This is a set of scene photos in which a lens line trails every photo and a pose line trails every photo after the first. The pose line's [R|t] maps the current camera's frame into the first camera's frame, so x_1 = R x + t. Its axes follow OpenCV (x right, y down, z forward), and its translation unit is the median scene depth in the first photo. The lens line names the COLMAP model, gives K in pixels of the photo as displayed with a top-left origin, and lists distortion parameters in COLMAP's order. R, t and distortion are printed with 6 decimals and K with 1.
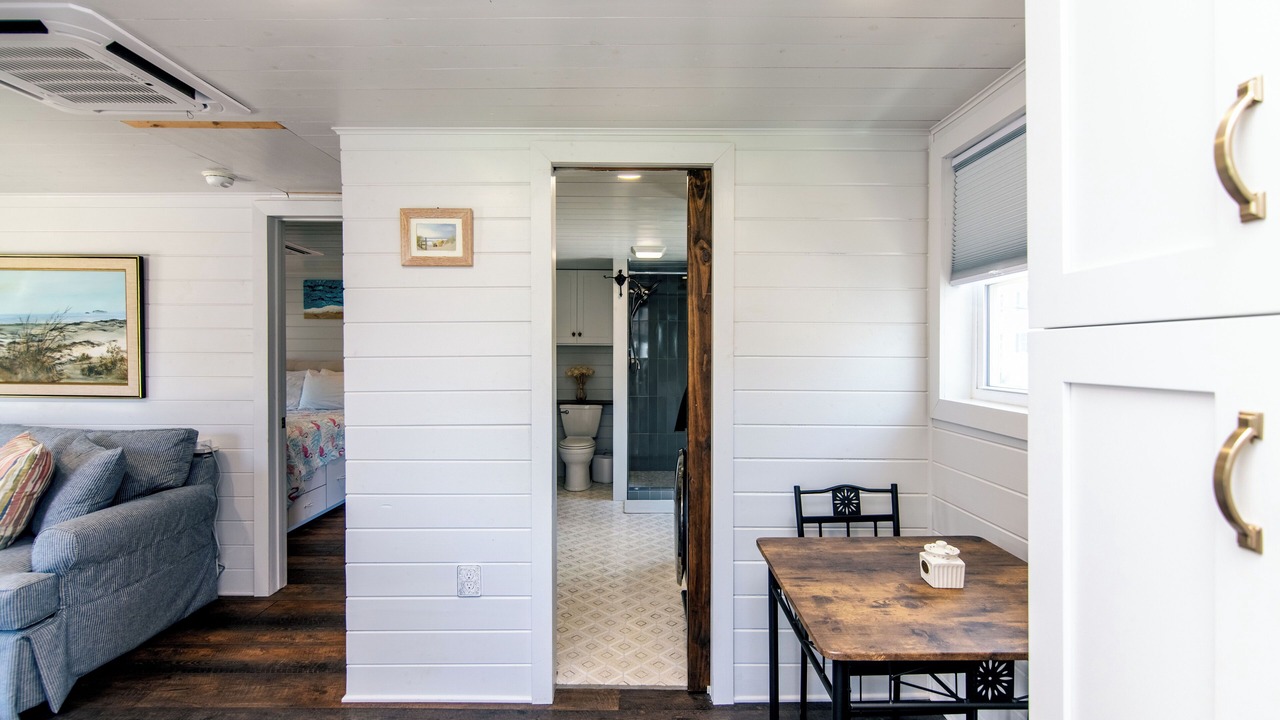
lens RADIAL K [[573.0, 0, 584.5], [0, 573.0, 363.0], [0, 0, 1]] dist [0.000841, 0.000065]
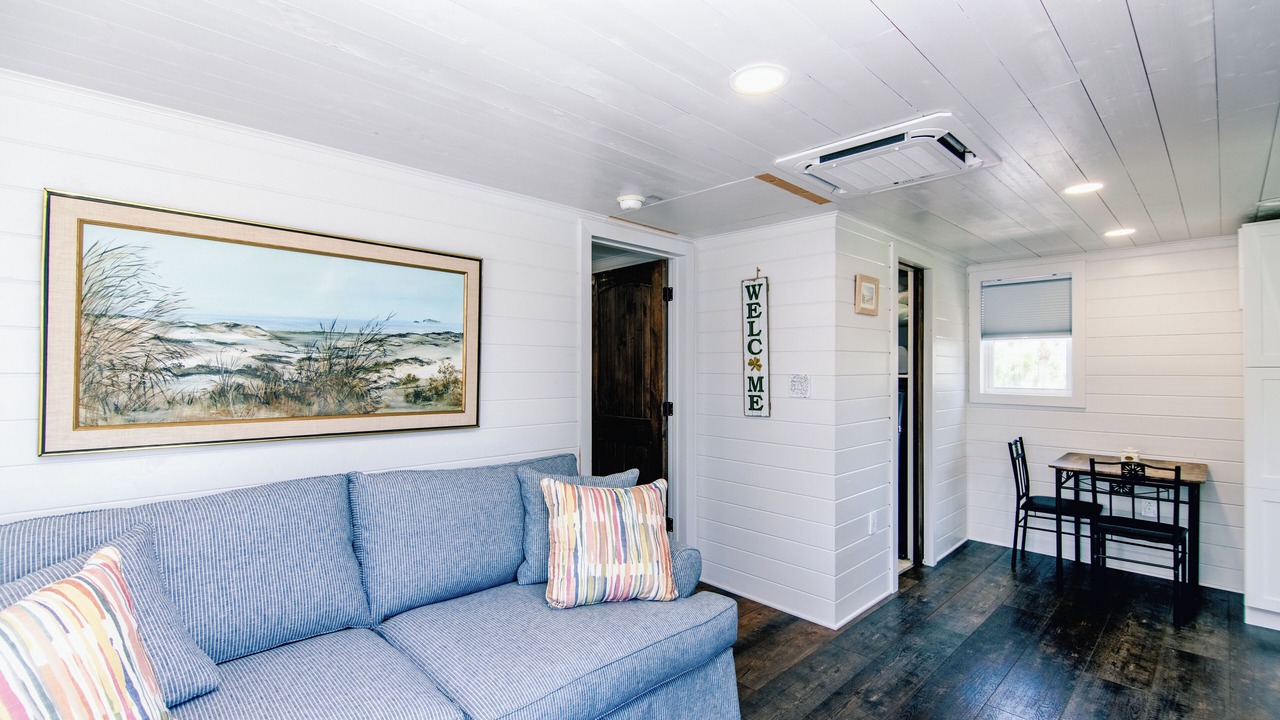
lens RADIAL K [[565.4, 0, 646.7], [0, 565.4, 363.8], [0, 0, 1]] dist [0.002075, -0.000468]
pose [[0.717909, 0.008084, 0.696090, -1.175750], [0.007260, 0.999791, -0.019098, -0.013819], [-0.696099, 0.018764, 0.717701, 0.233808]]
